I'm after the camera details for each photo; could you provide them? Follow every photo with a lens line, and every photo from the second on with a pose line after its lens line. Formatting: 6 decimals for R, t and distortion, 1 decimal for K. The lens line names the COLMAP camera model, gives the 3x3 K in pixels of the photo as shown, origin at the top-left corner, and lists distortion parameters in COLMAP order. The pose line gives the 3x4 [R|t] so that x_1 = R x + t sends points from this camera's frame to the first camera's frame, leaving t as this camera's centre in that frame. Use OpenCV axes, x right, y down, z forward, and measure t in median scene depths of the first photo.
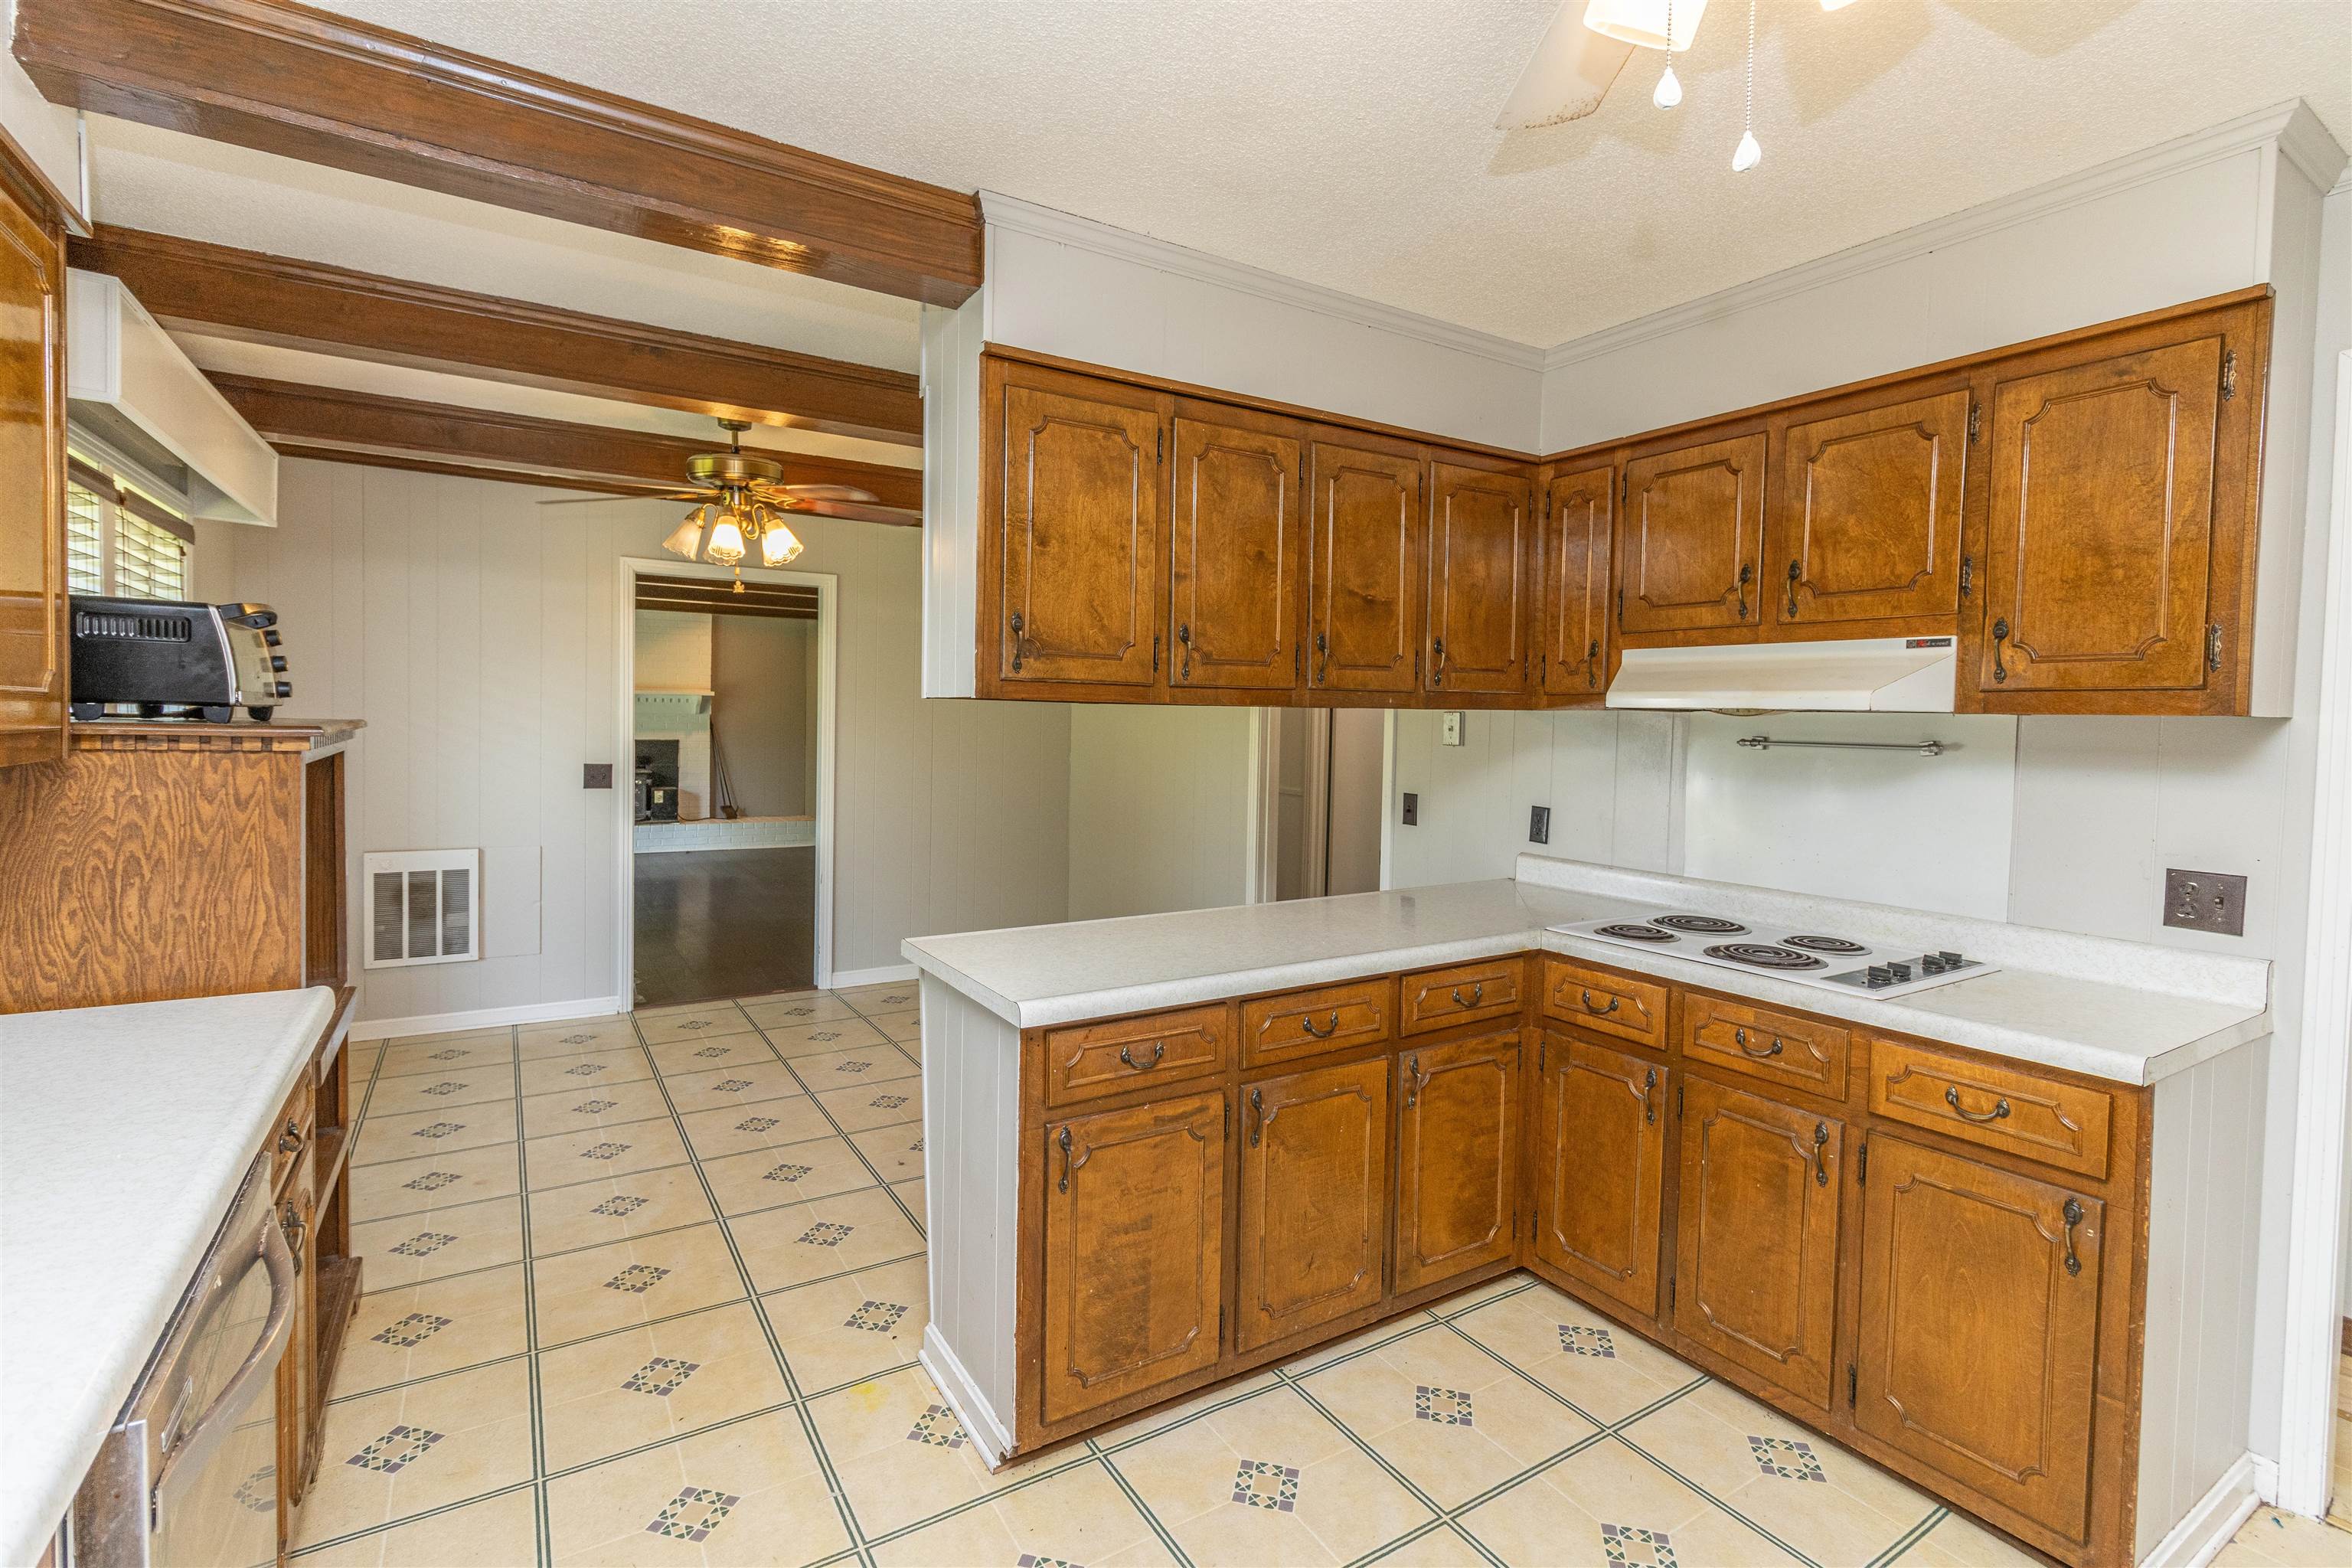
lens RADIAL K [[1091.5, 0, 1167.9], [0, 1091.5, 791.3], [0, 0, 1]] dist [-0.000094, 0.000393]
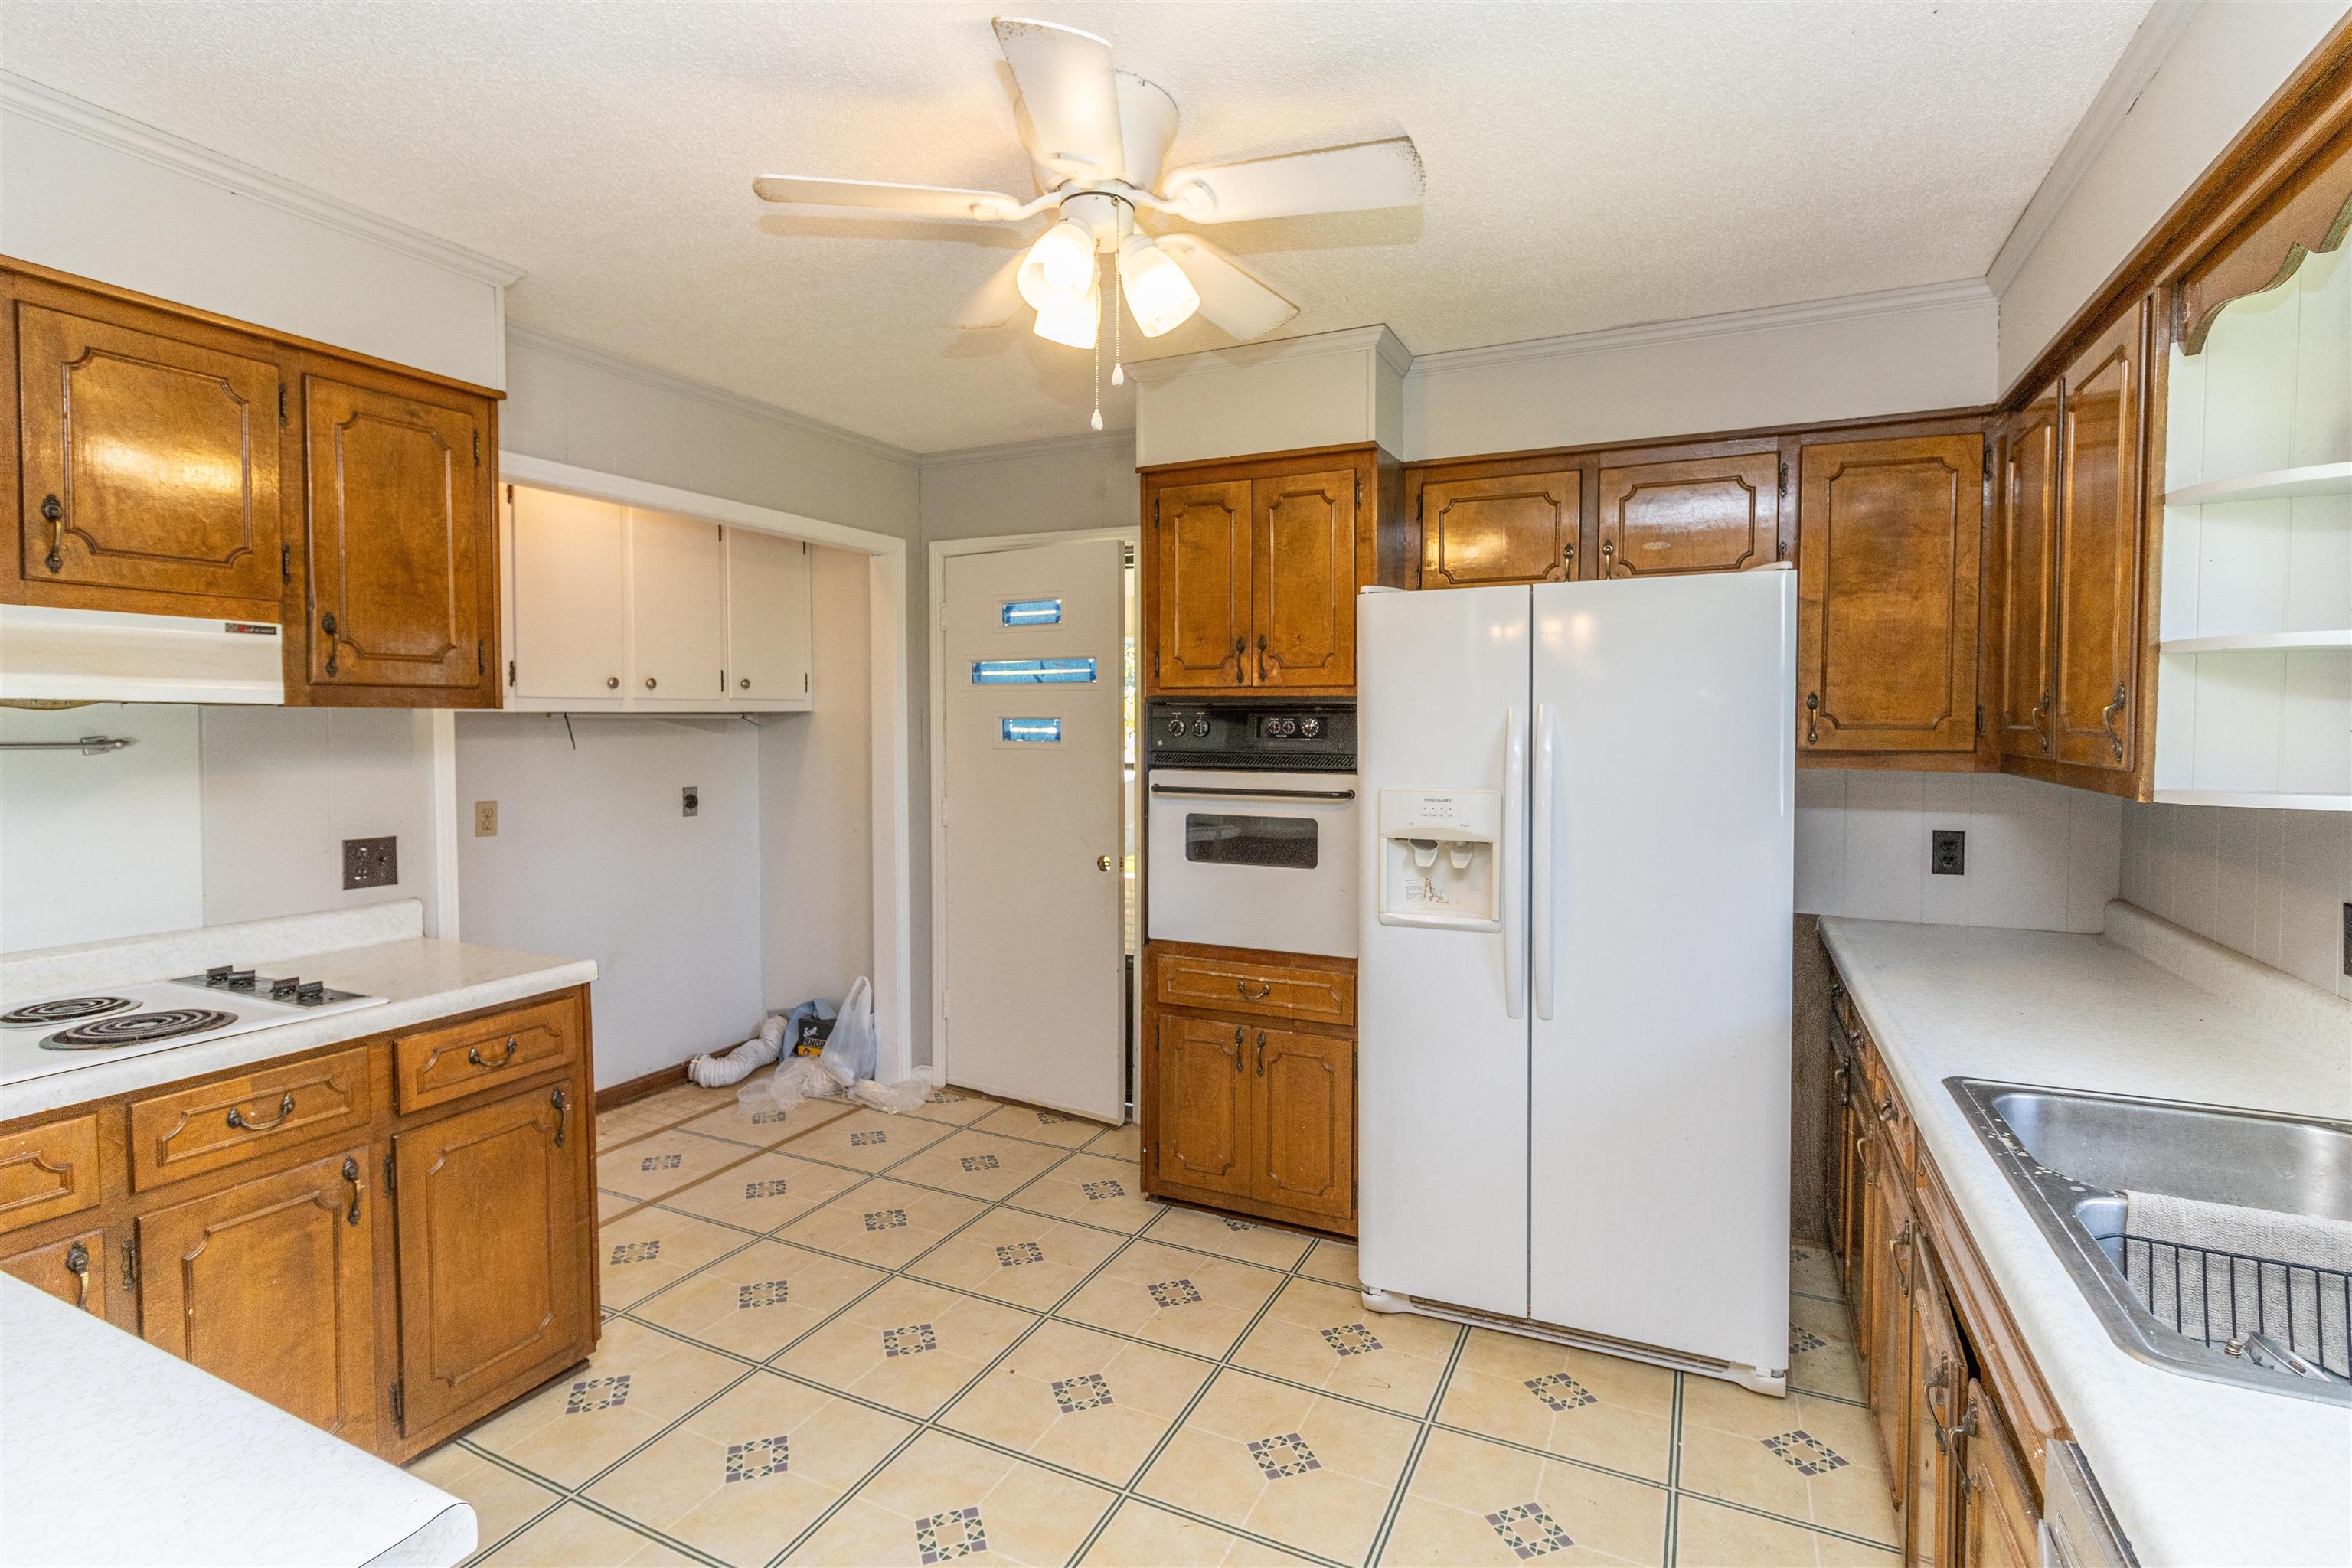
lens RADIAL K [[1091.5, 0, 1169.1], [0, 1091.5, 796.2], [0, 0, 1]] dist [-0.000094, 0.000393]
pose [[-0.528283, -0.076445, 0.845620, -0.517996], [0.045197, 0.991995, 0.117913, -0.073266], [-0.847865, 0.100511, -0.520599, 0.879660]]
